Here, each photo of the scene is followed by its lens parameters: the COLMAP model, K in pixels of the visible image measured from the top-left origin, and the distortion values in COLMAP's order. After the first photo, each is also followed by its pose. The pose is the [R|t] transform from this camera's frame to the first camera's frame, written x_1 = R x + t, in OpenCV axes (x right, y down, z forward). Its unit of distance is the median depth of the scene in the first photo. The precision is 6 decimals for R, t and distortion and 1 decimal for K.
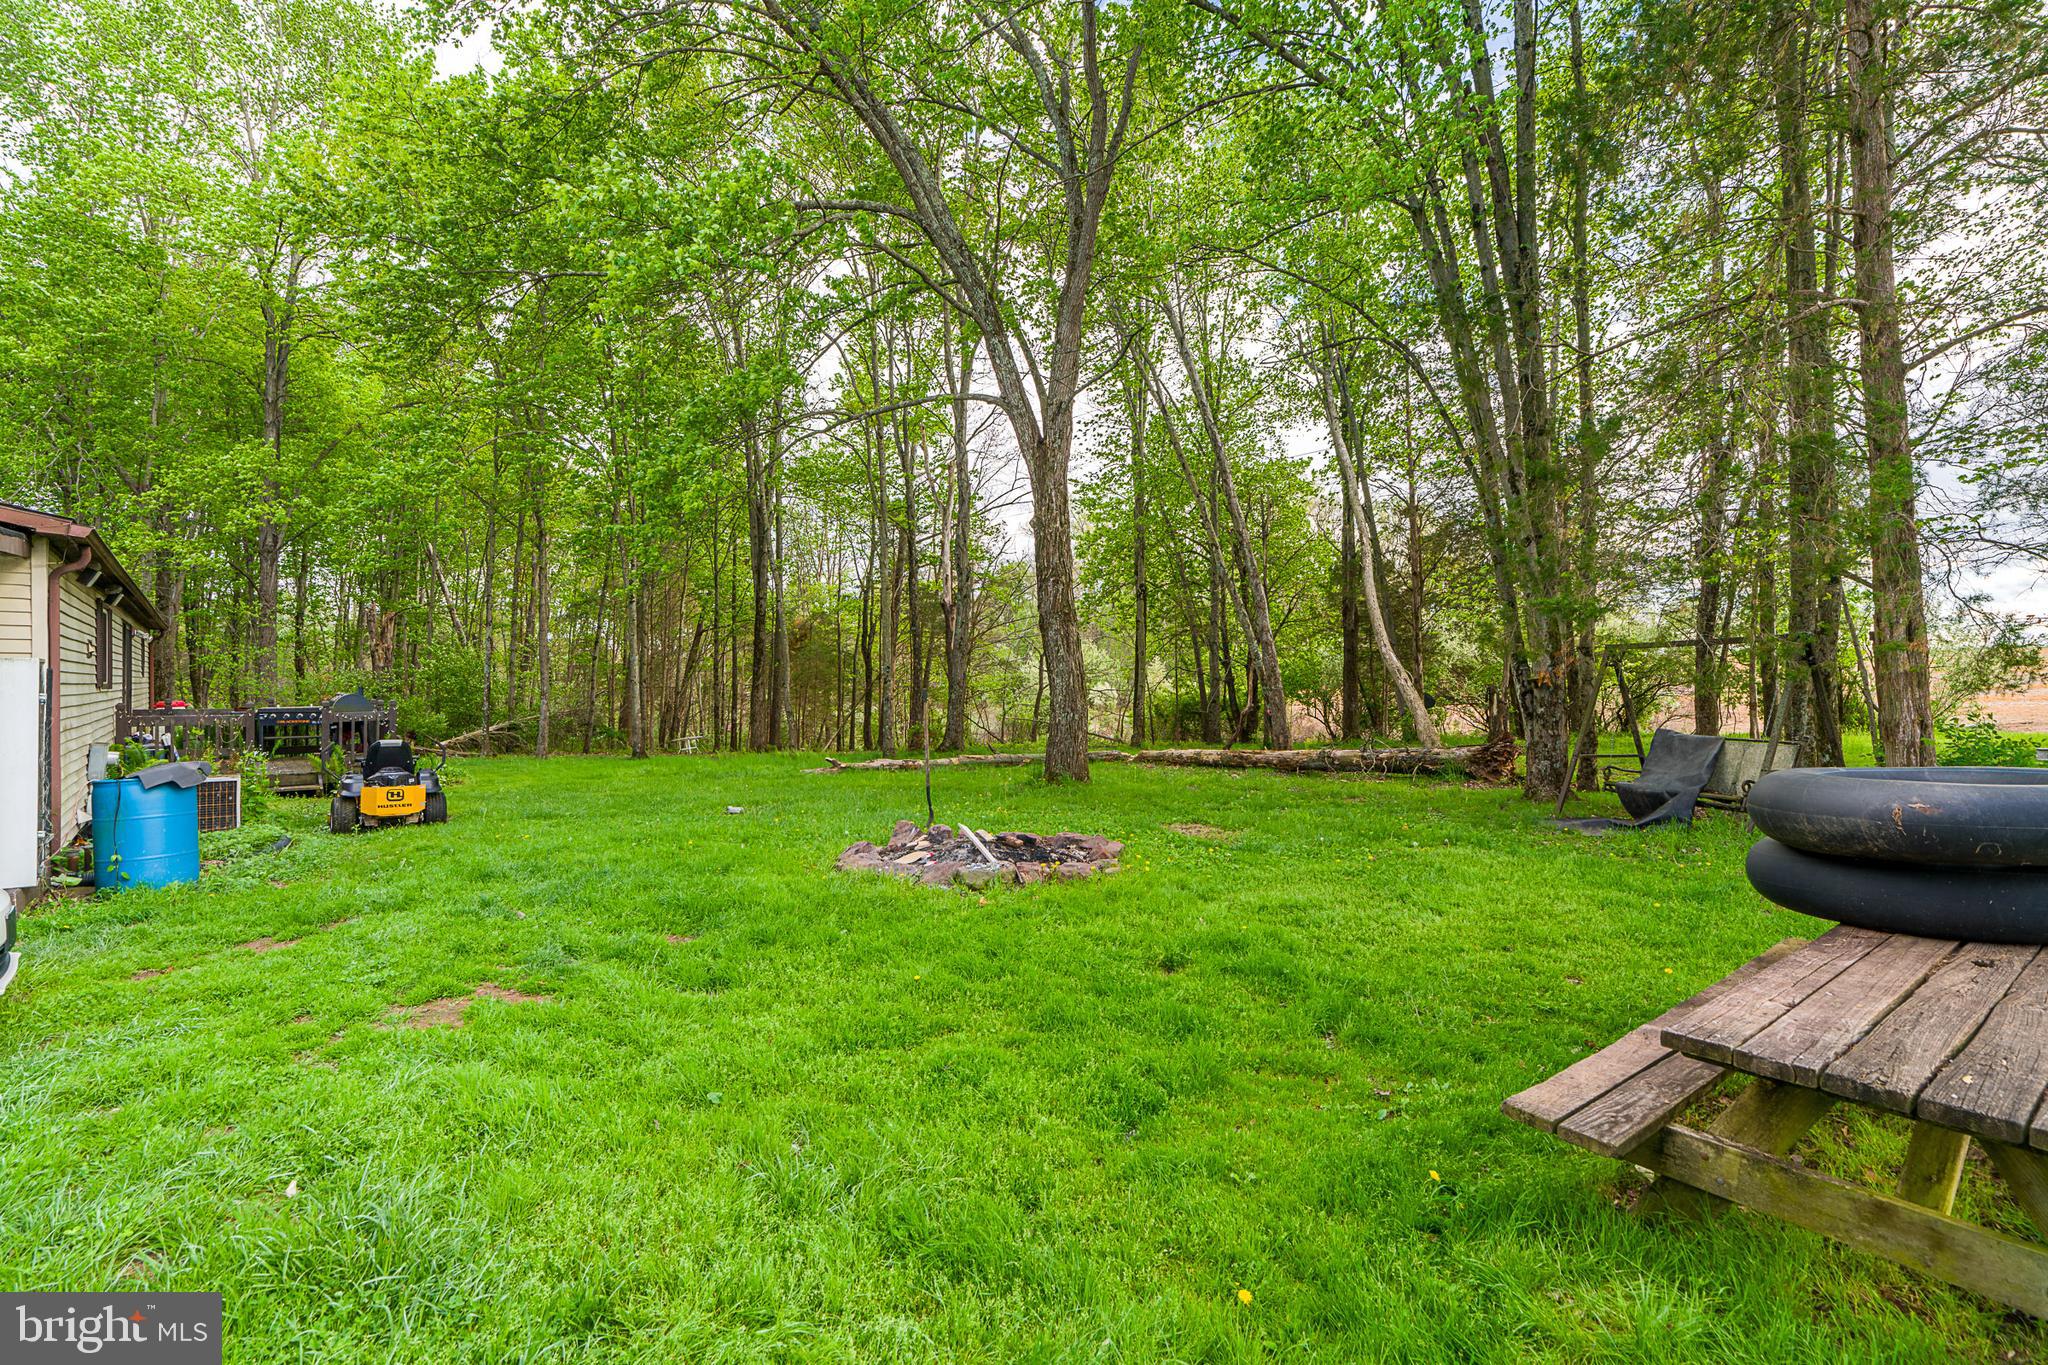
lens RADIAL K [[962.6, 0, 1025.3], [0, 962.6, 684.4], [0, 0, 1]] dist [-0.002167, -0.000166]
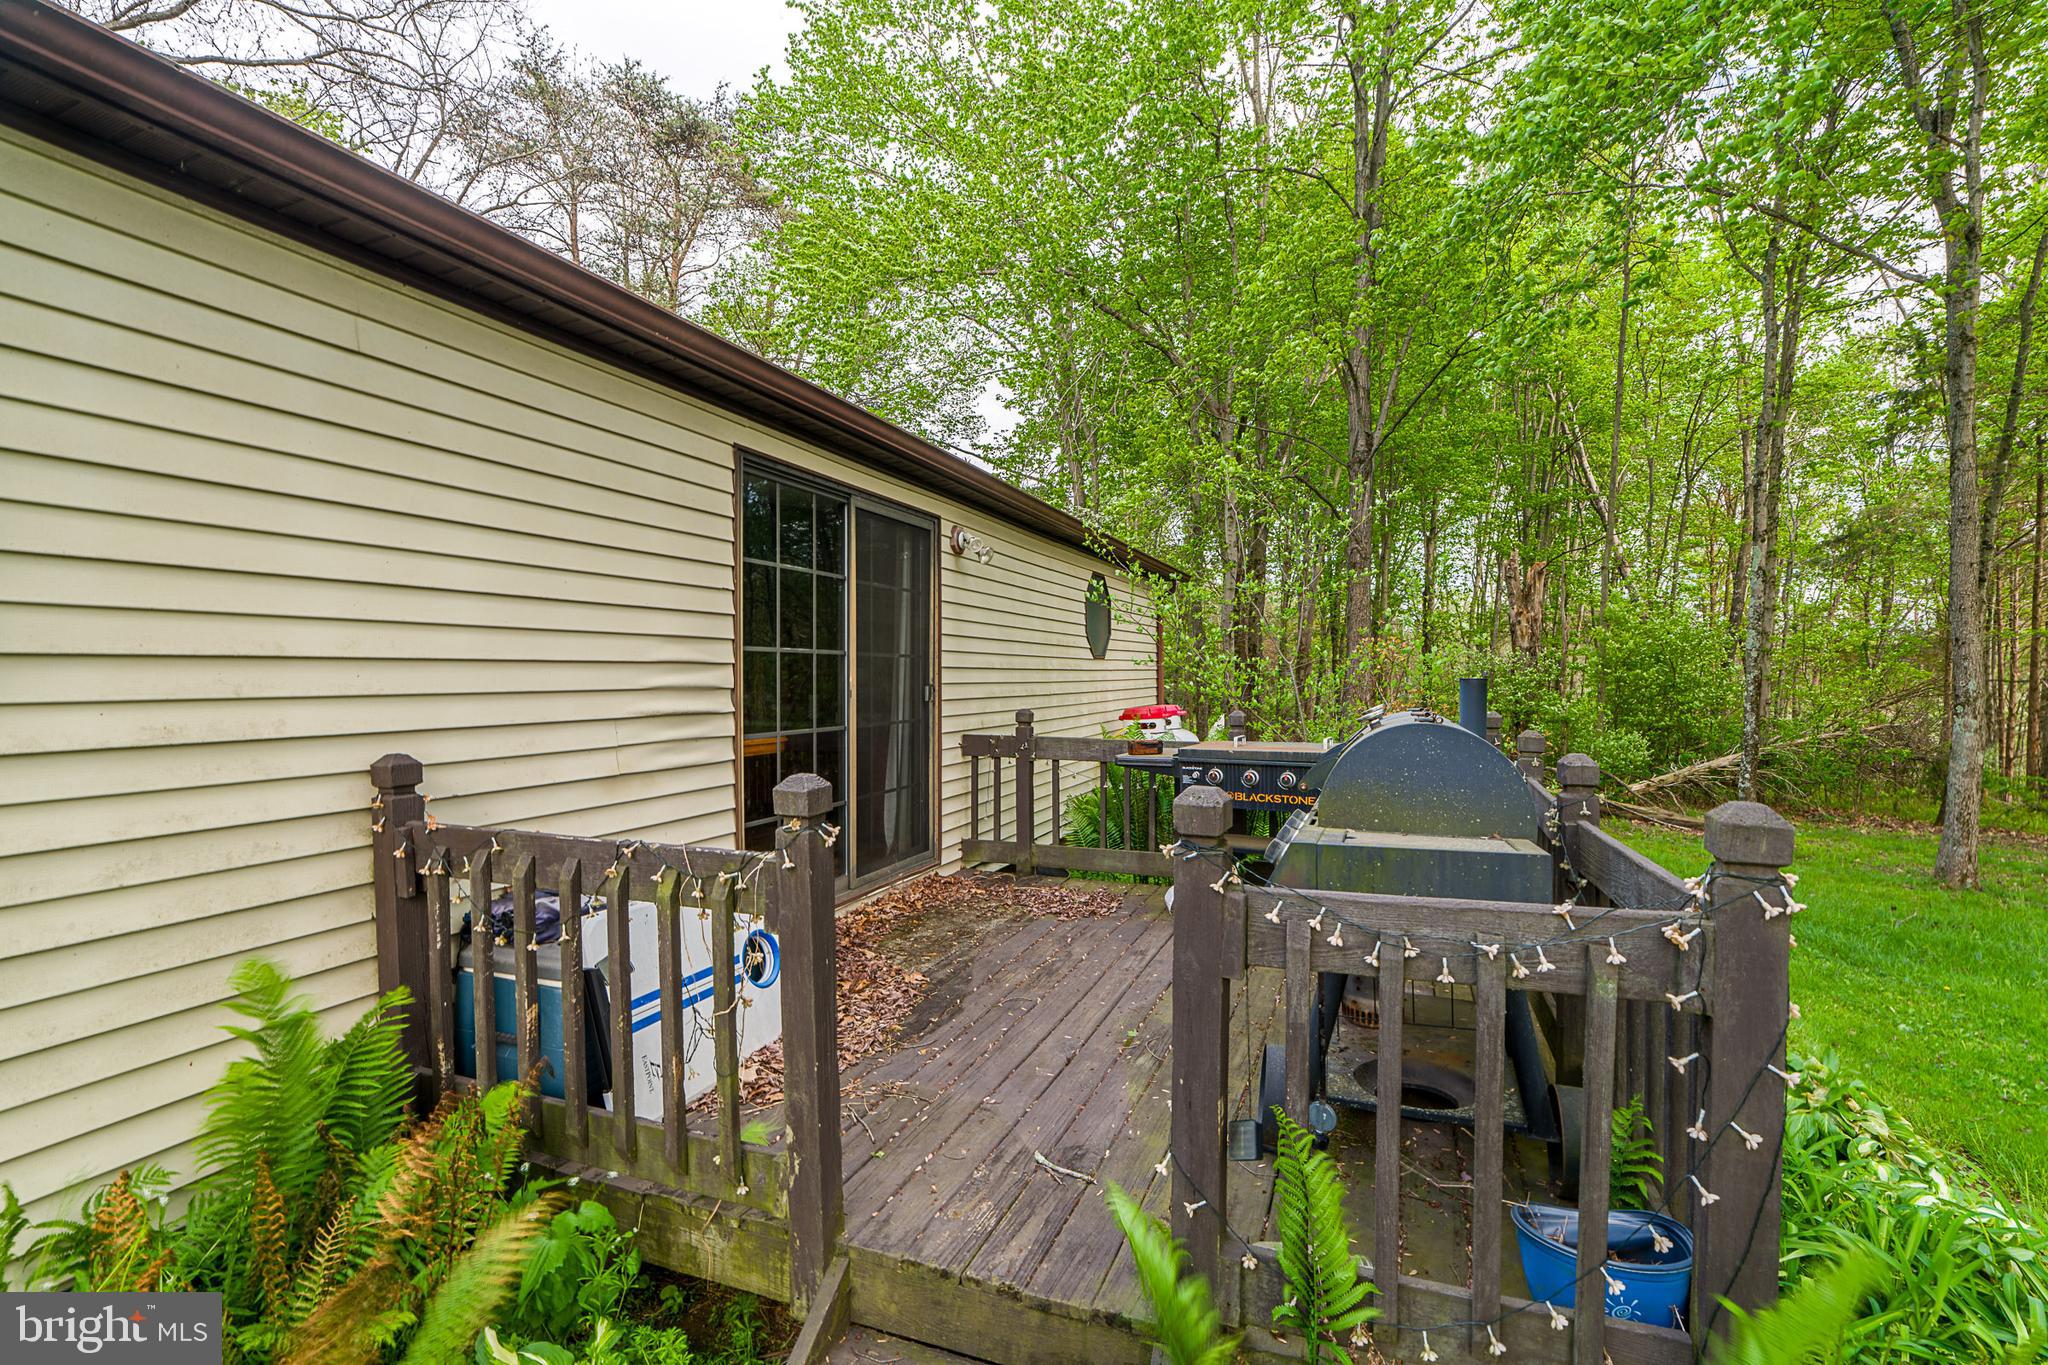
lens RADIAL K [[962.6, 0, 1027.9], [0, 962.6, 689.2], [0, 0, 1]] dist [-0.002167, -0.000166]
pose [[0.487486, 0.009320, -0.873081, -0.273301], [0.000177, 0.999942, 0.010773, 0.001484], [0.873131, -0.005406, 0.487456, 0.400360]]
